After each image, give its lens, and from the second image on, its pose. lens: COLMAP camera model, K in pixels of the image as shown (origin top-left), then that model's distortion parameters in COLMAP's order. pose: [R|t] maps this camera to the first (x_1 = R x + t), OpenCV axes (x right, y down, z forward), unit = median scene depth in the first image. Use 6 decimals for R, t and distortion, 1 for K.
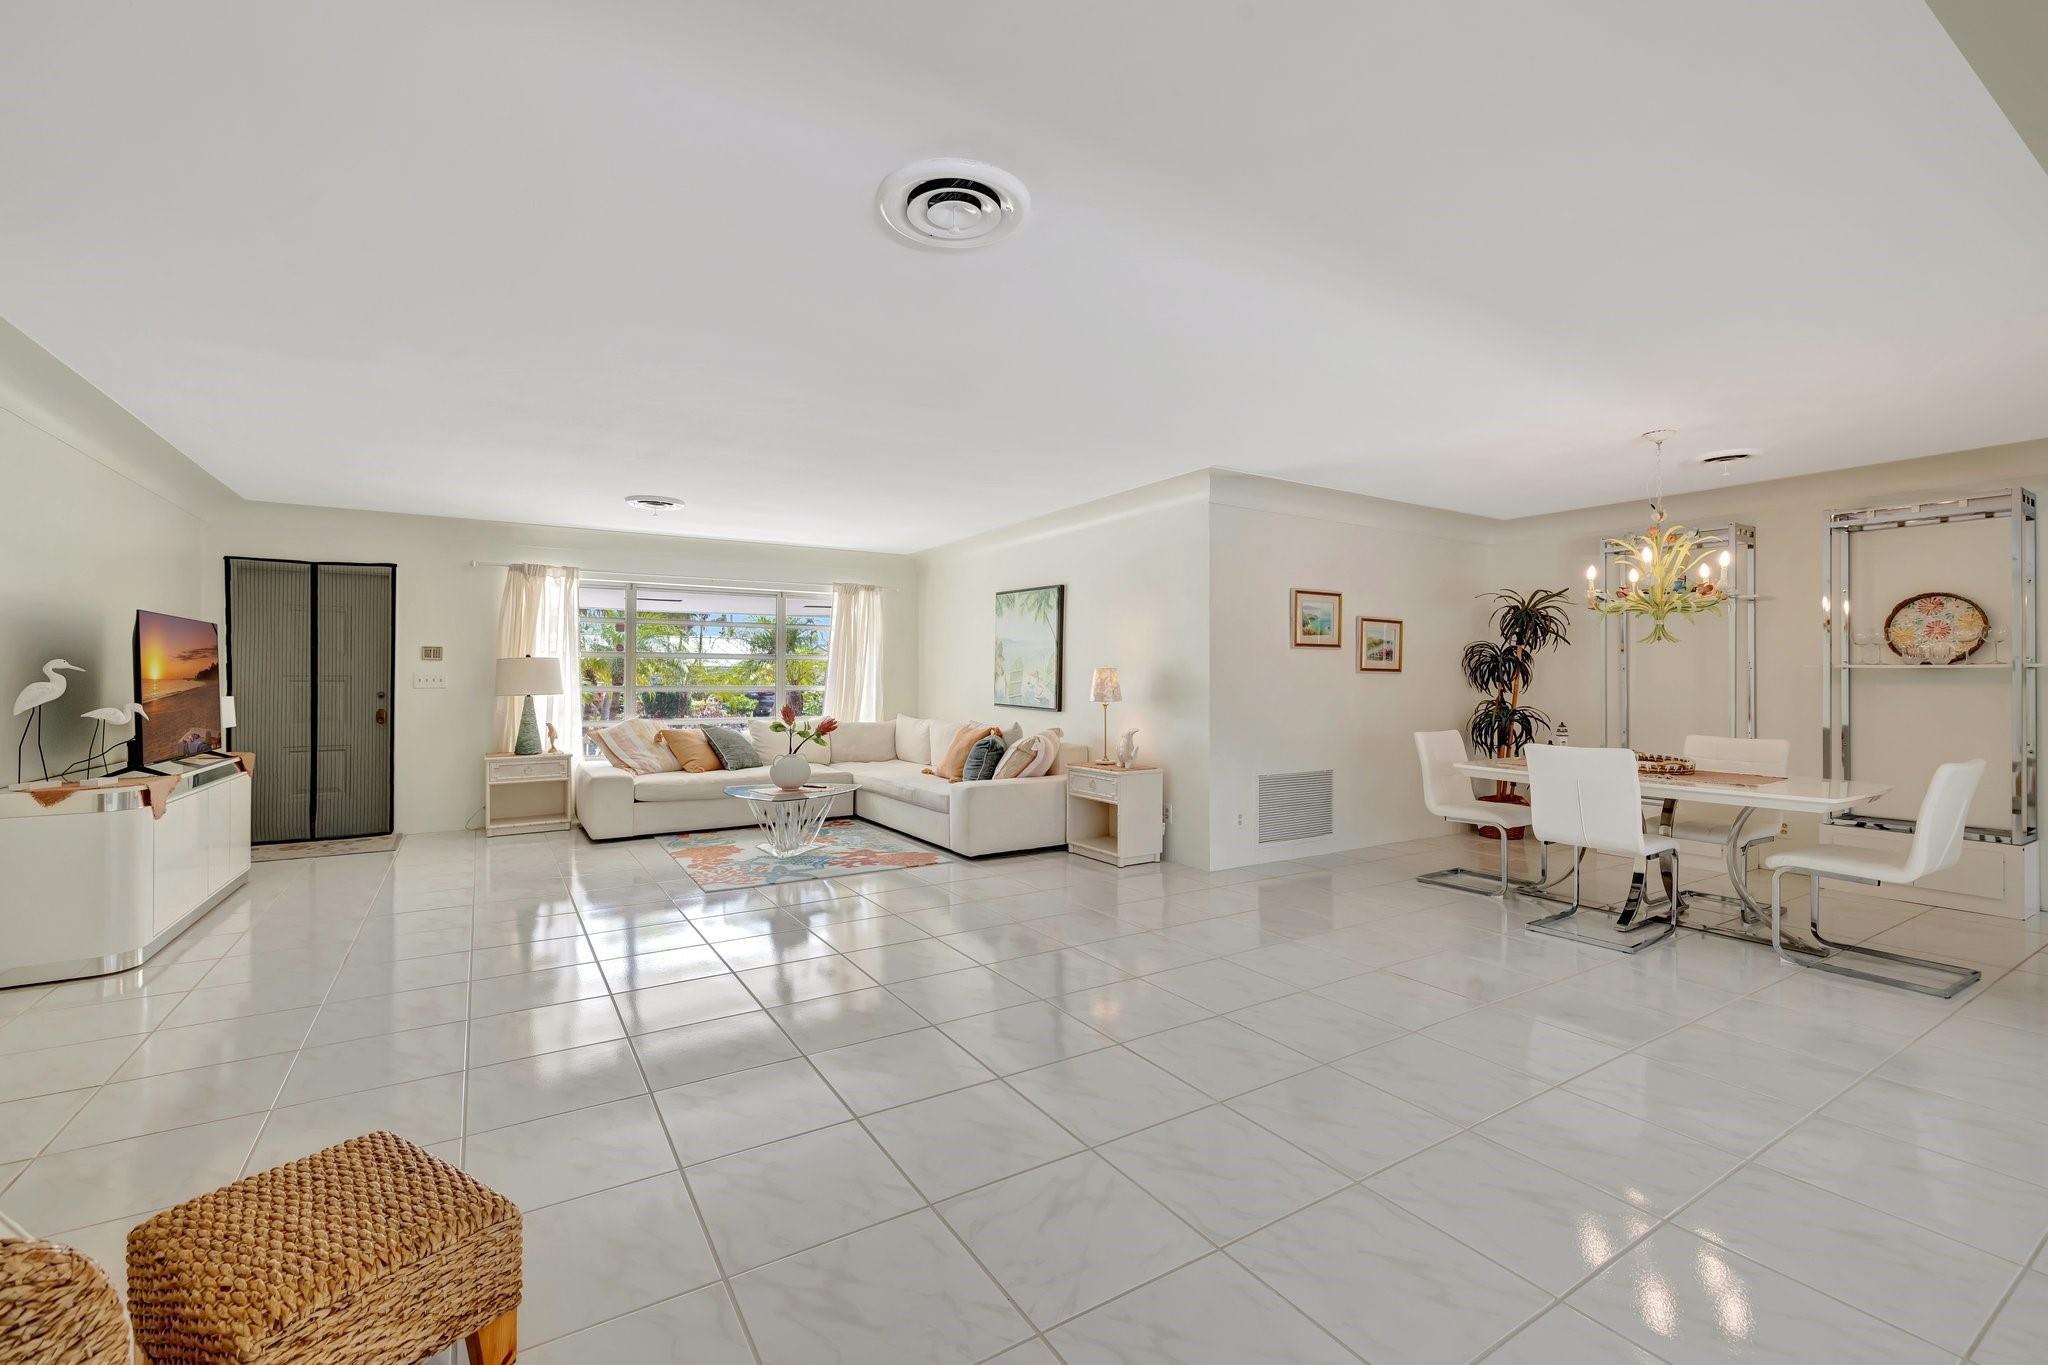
lens RADIAL K [[867.3, 0, 1025.4], [0, 867.3, 681.3], [0, 0, 1]] dist [0.000119, 0.000301]
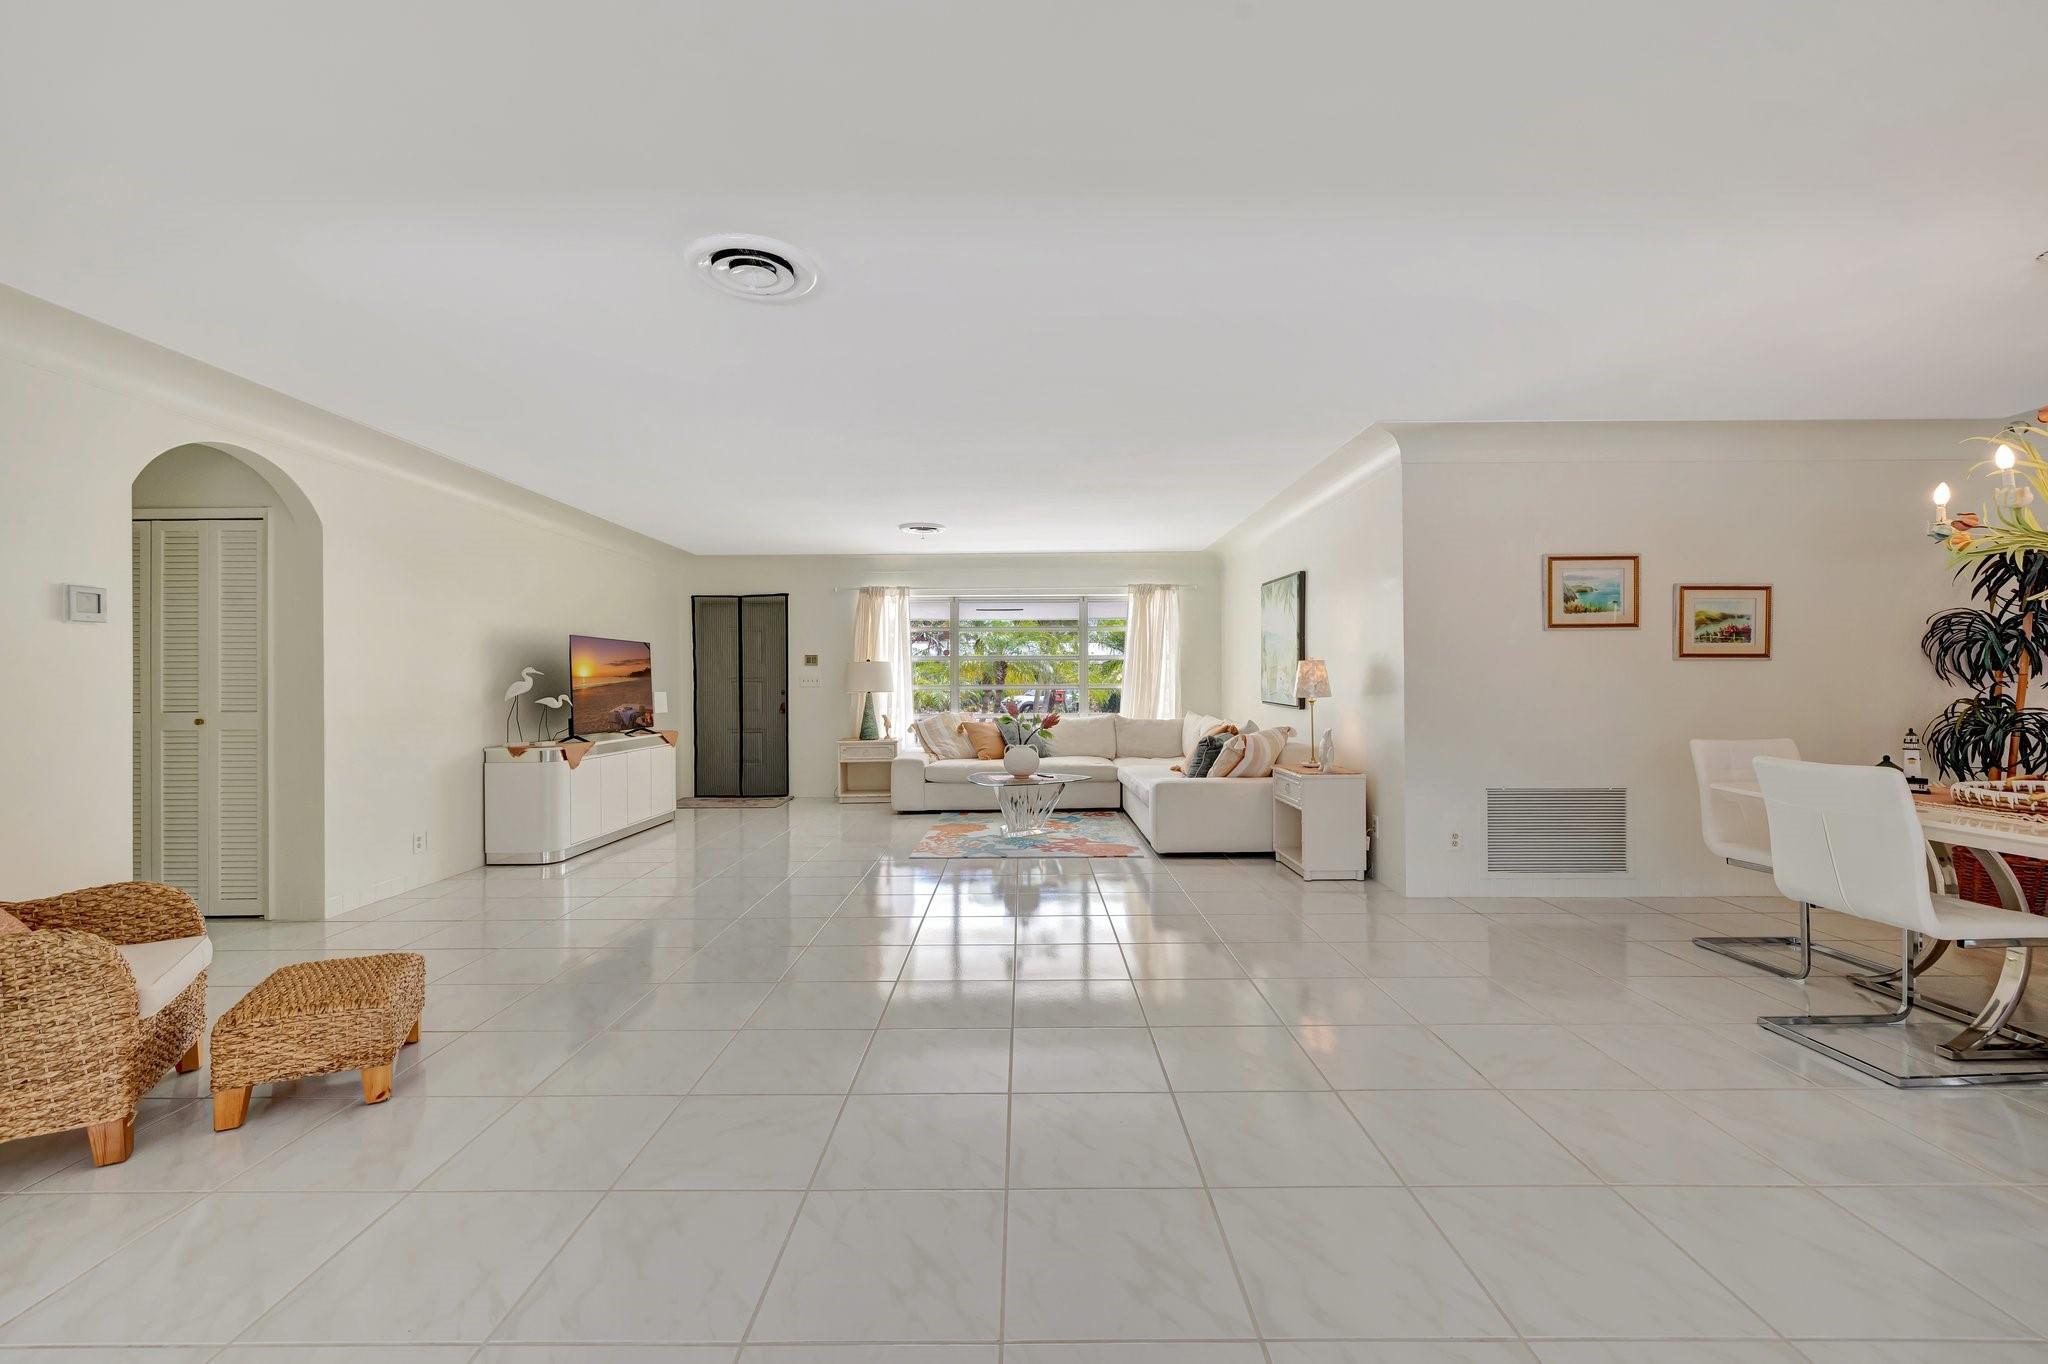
lens RADIAL K [[867.3, 0, 1018.2], [0, 867.3, 687.9], [0, 0, 1]] dist [0.000119, 0.000301]
pose [[0.844092, -0.003835, -0.536185, 0.299232], [0.006747, 0.999971, 0.003468, 0.007810], [0.536156, -0.006545, 0.844094, 0.067967]]
